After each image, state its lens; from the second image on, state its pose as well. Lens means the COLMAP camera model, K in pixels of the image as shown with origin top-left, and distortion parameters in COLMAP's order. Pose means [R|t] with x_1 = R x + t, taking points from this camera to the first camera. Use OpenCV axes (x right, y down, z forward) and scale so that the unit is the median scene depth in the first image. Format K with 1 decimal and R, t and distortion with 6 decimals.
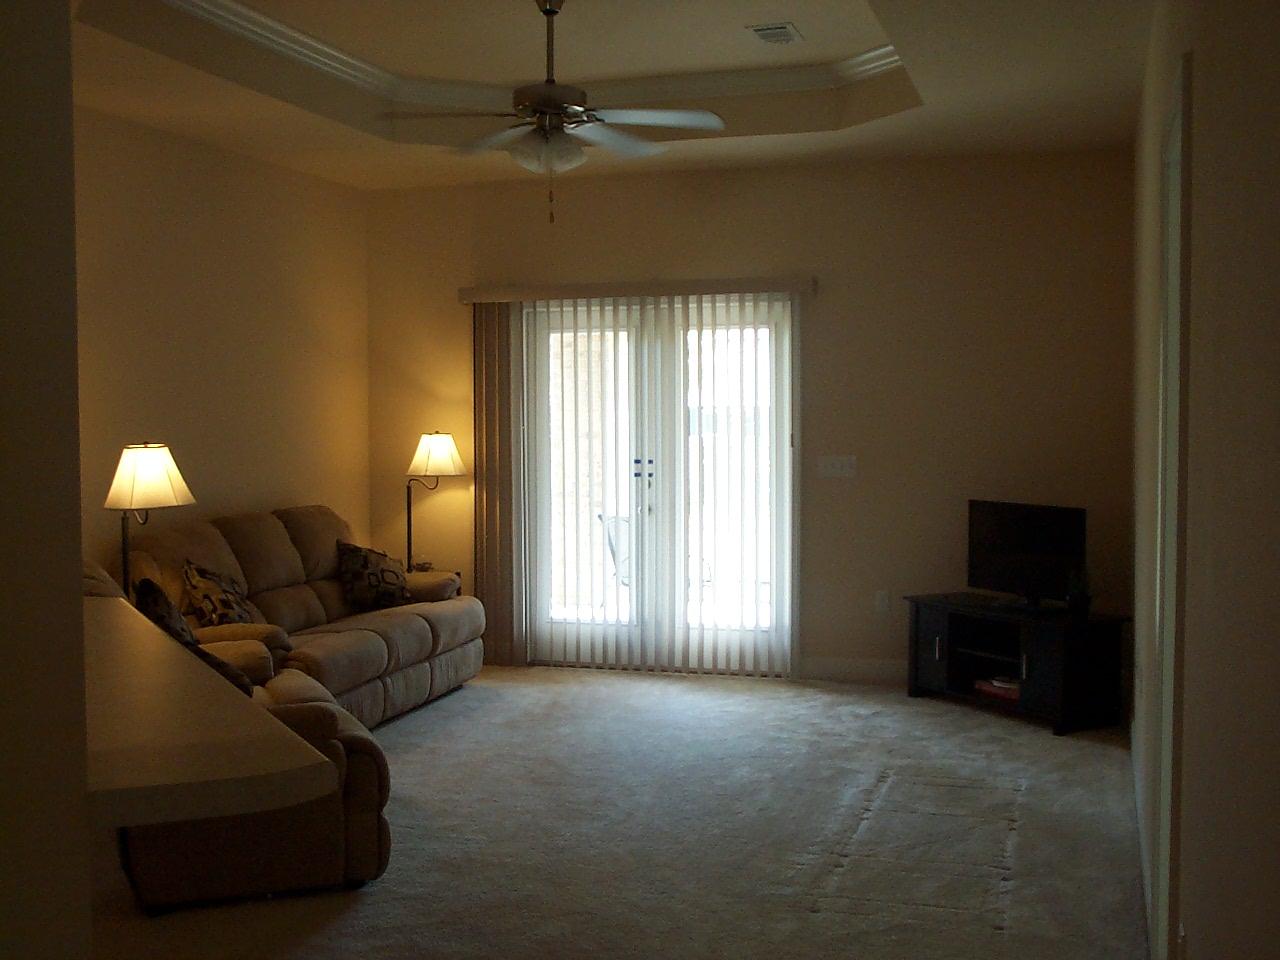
lens RADIAL K [[1444.4, 0, 636.5], [0, 1444.4, 496.8], [0, 0, 1]] dist [-0.129944, 0.300373]
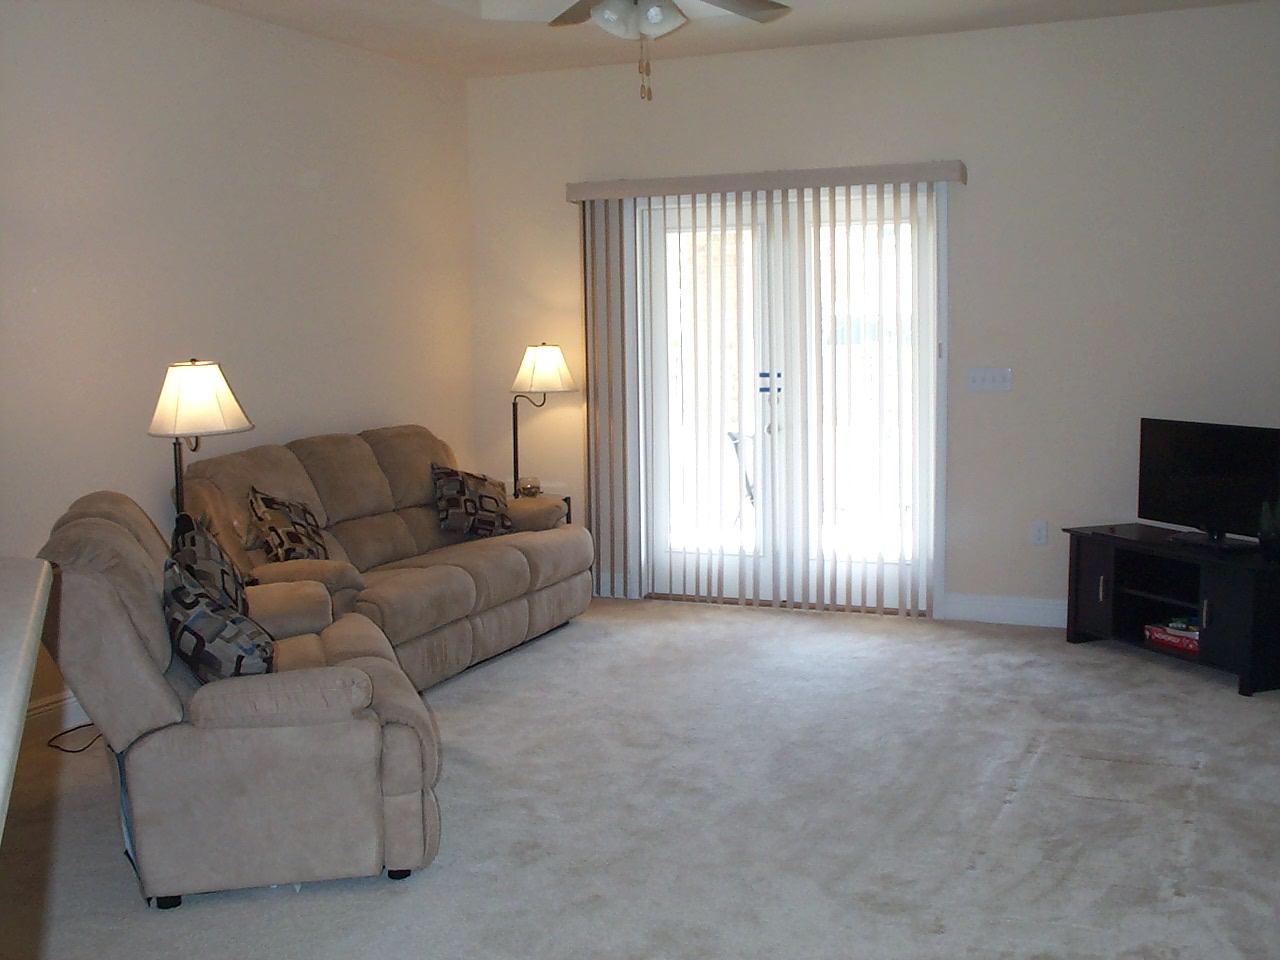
lens RADIAL K [[1444.4, 0, 636.5], [0, 1444.4, 496.8], [0, 0, 1]] dist [-0.129944, 0.300373]
pose [[0.993705, 0.002868, -0.111990, 0.025731], [0.004073, 0.998086, 0.061702, -0.005070], [0.111952, -0.061770, 0.991792, 0.108825]]
